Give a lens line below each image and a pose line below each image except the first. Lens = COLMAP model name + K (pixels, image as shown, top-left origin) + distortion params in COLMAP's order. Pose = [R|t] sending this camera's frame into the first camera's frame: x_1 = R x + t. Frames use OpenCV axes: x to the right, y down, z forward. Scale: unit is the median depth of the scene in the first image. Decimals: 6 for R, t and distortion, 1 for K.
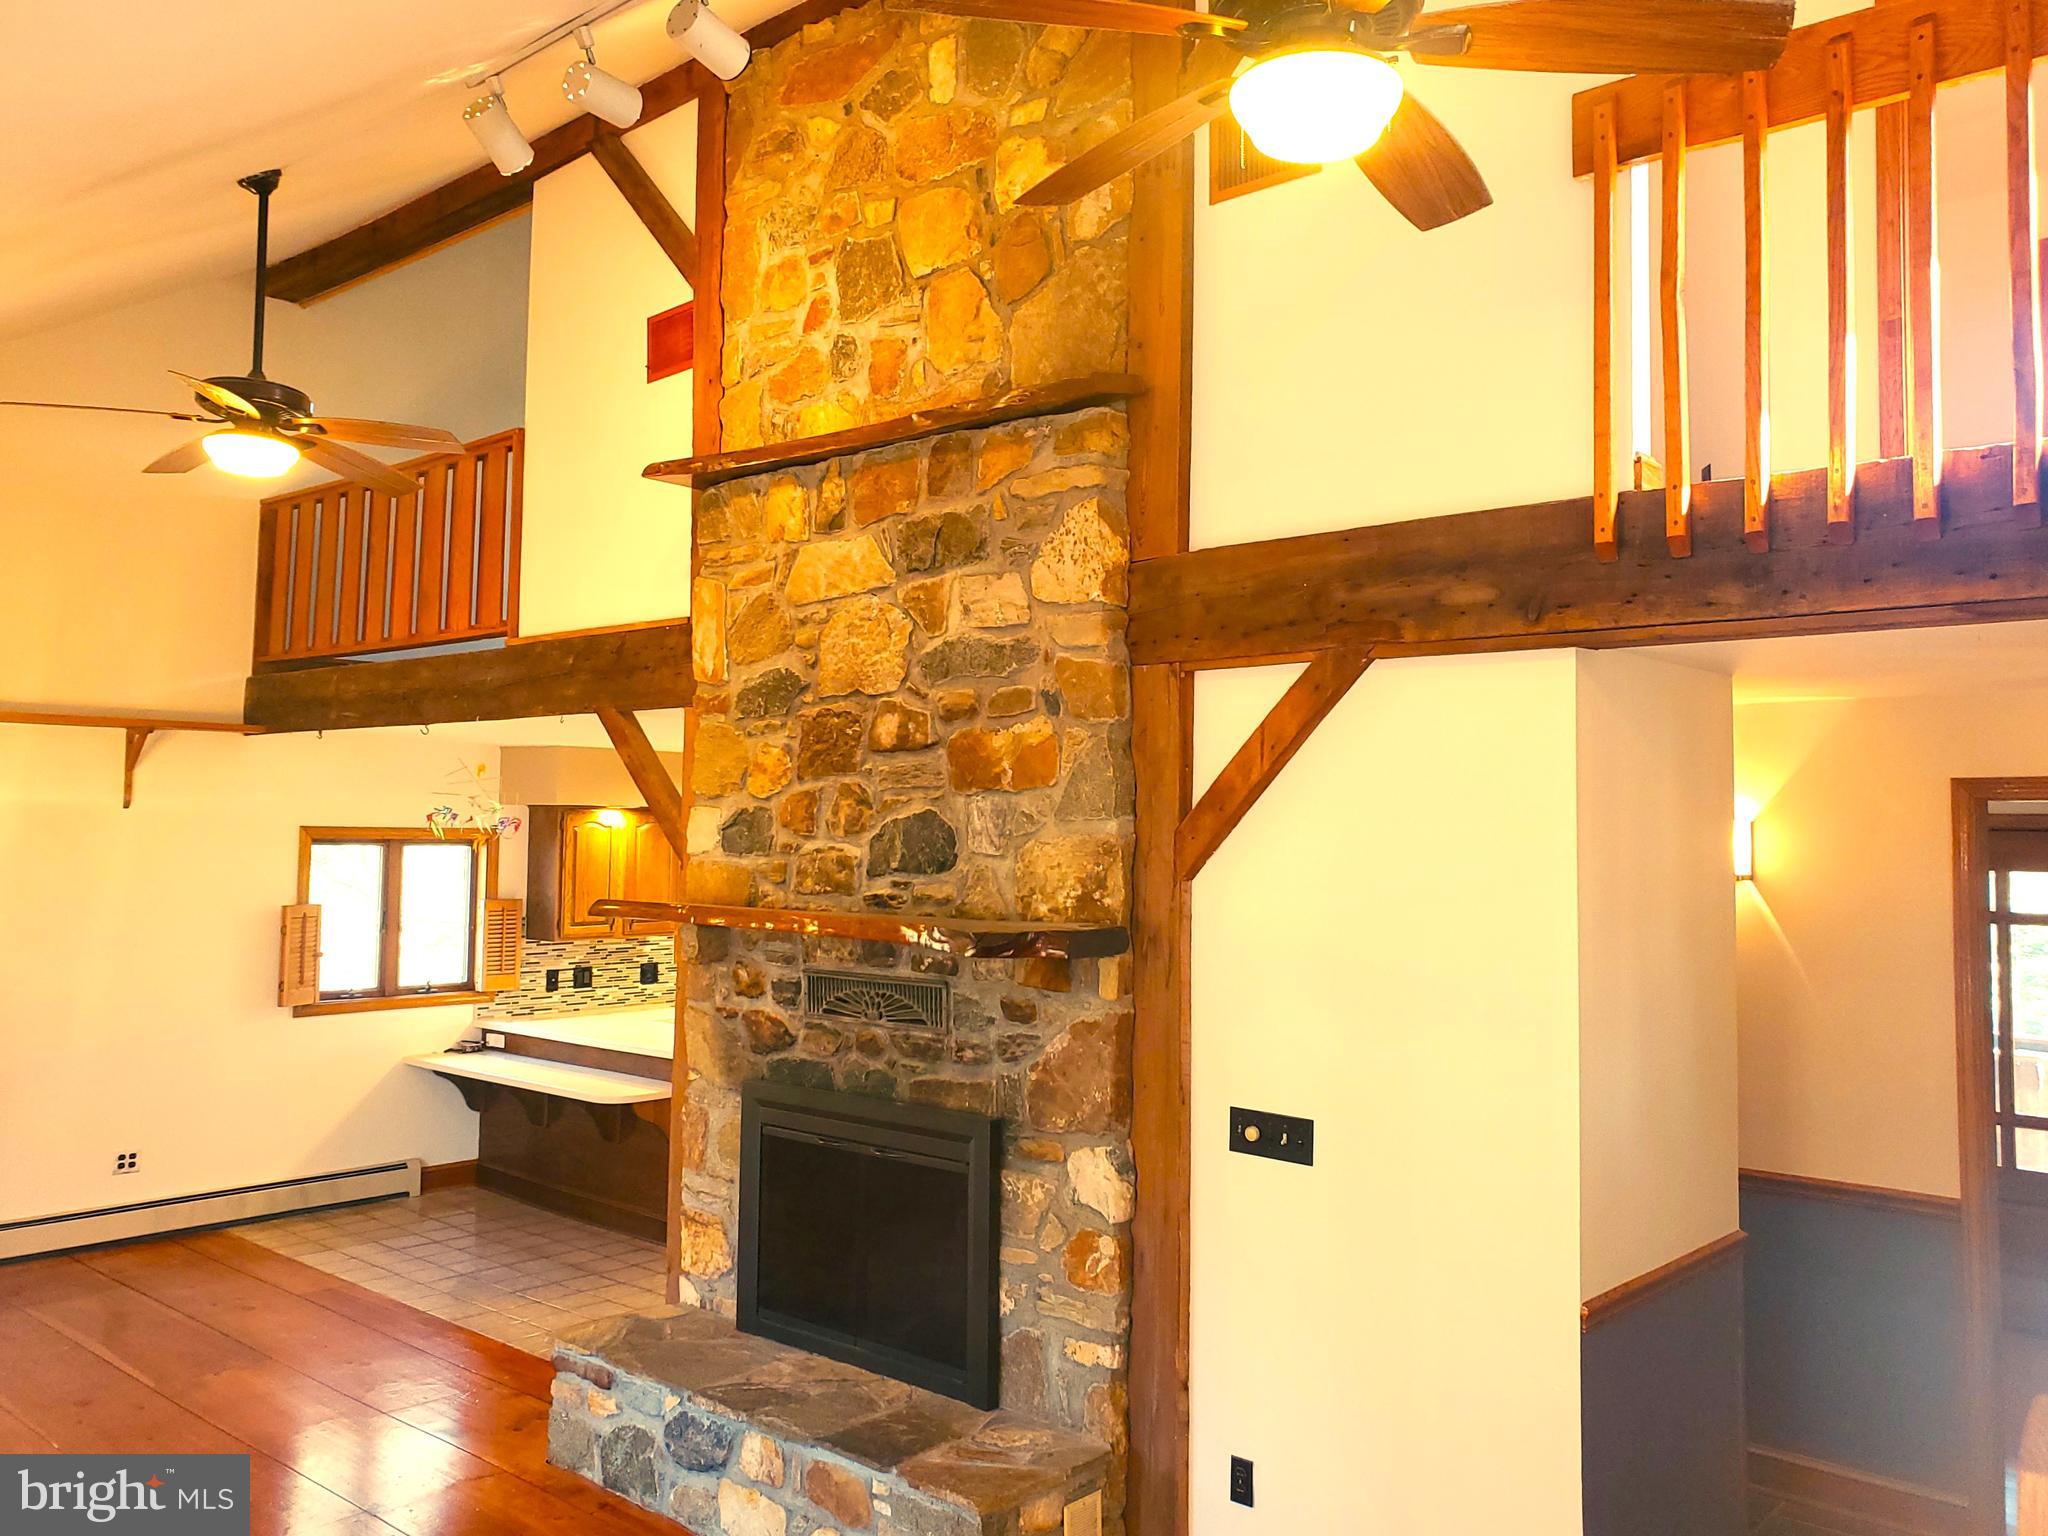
lens RADIAL K [[1686.2, 0, 1024.0], [0, 1686.2, 768.0], [0, 0, 1]] dist [0.145431, -0.340823]
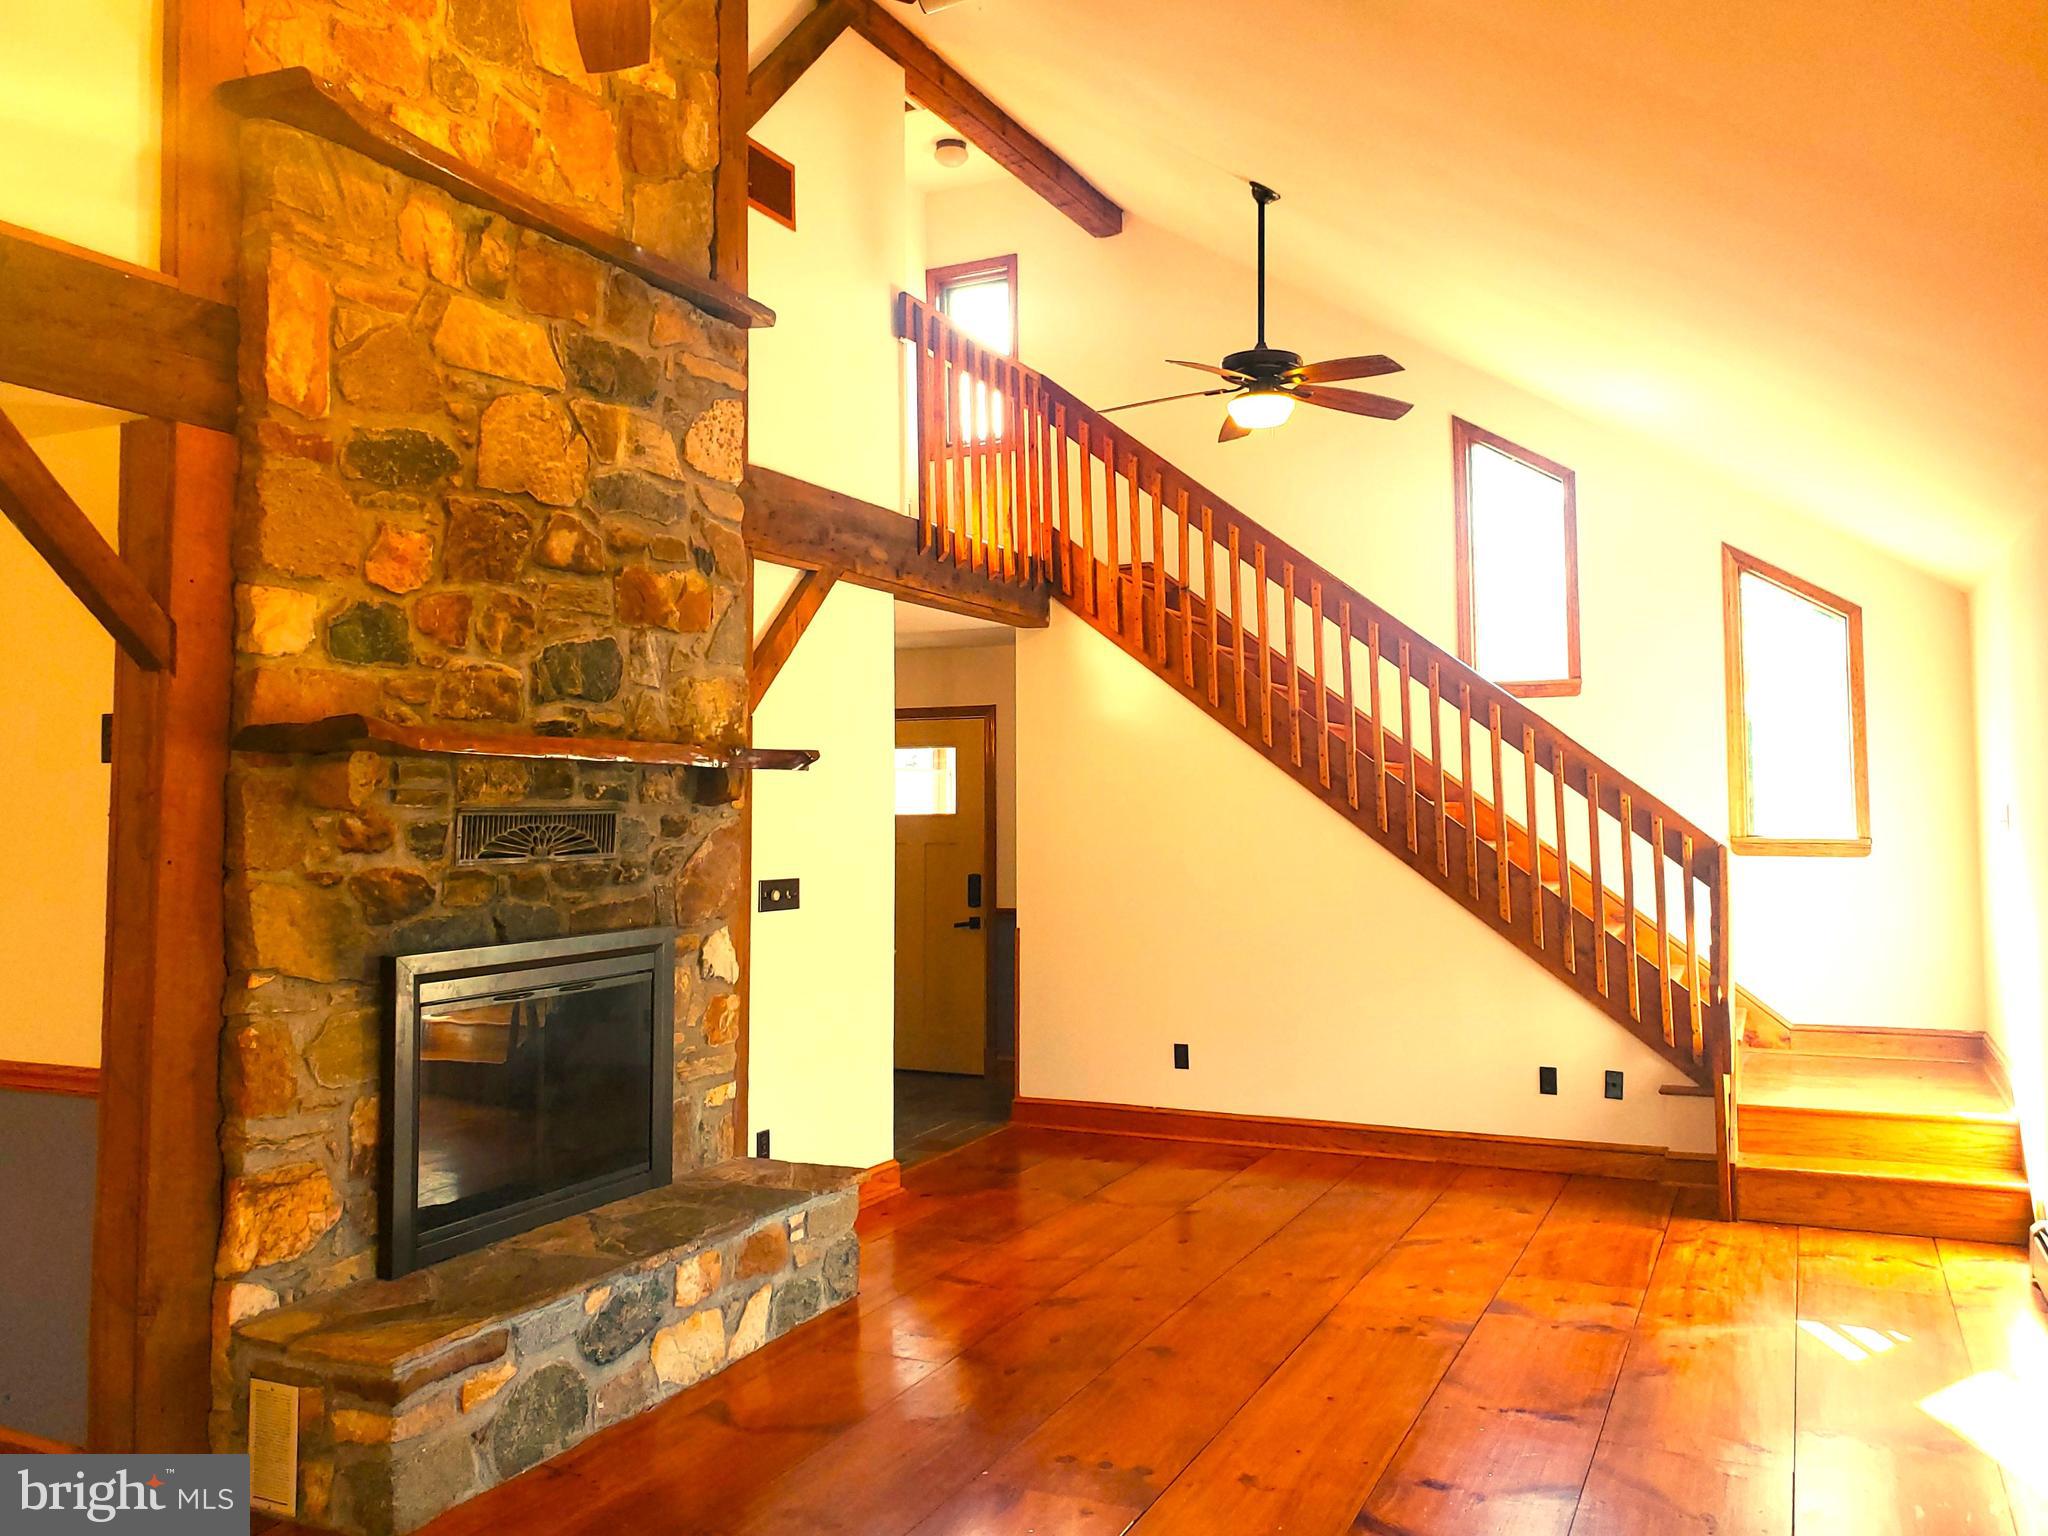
lens RADIAL K [[1498.5, 0, 1015.3], [0, 1498.5, 757.5], [0, 0, 1]] dist [-0.025273, 0.104273]
pose [[-0.259586, 0.001338, 0.965719, -0.936247], [-0.058304, 0.998153, -0.017055, 0.092652], [-0.963958, -0.060733, -0.259029, 0.953720]]
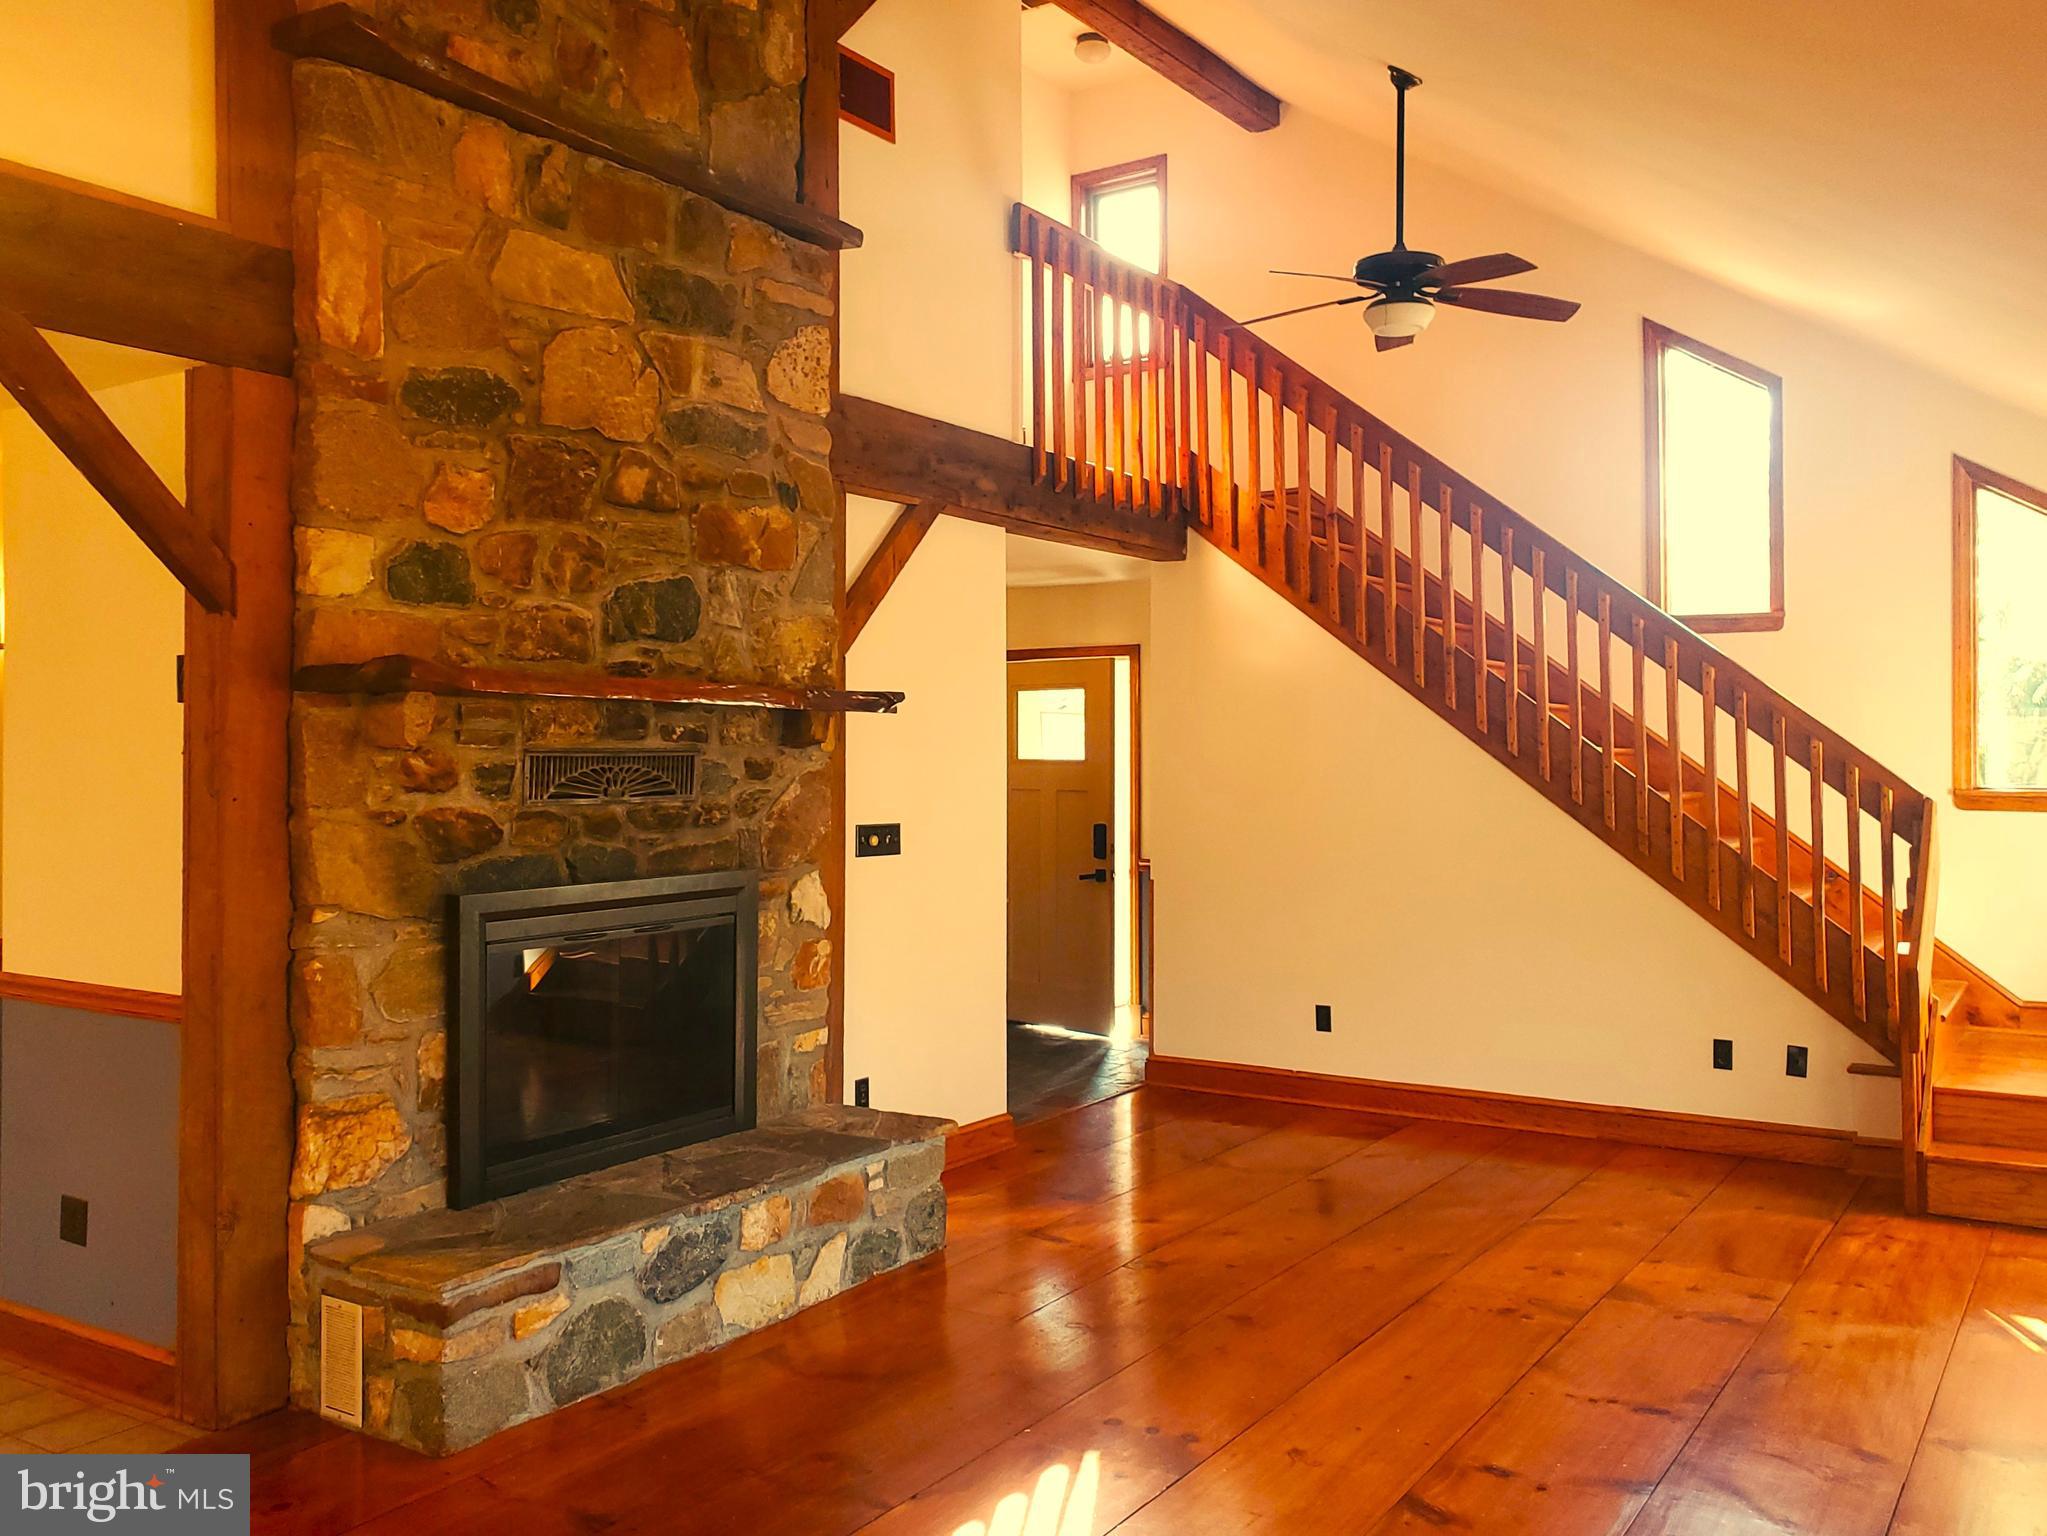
lens RADIAL K [[1582.3, 0, 1023.5], [0, 1582.3, 768.0], [0, 0, 1]] dist [0.030989, -0.002975]
pose [[-0.131470, -0.041890, 0.990435, -0.961794], [-0.060406, 0.997589, 0.034174, 0.088830], [-0.989478, -0.055335, -0.133683, 0.885109]]
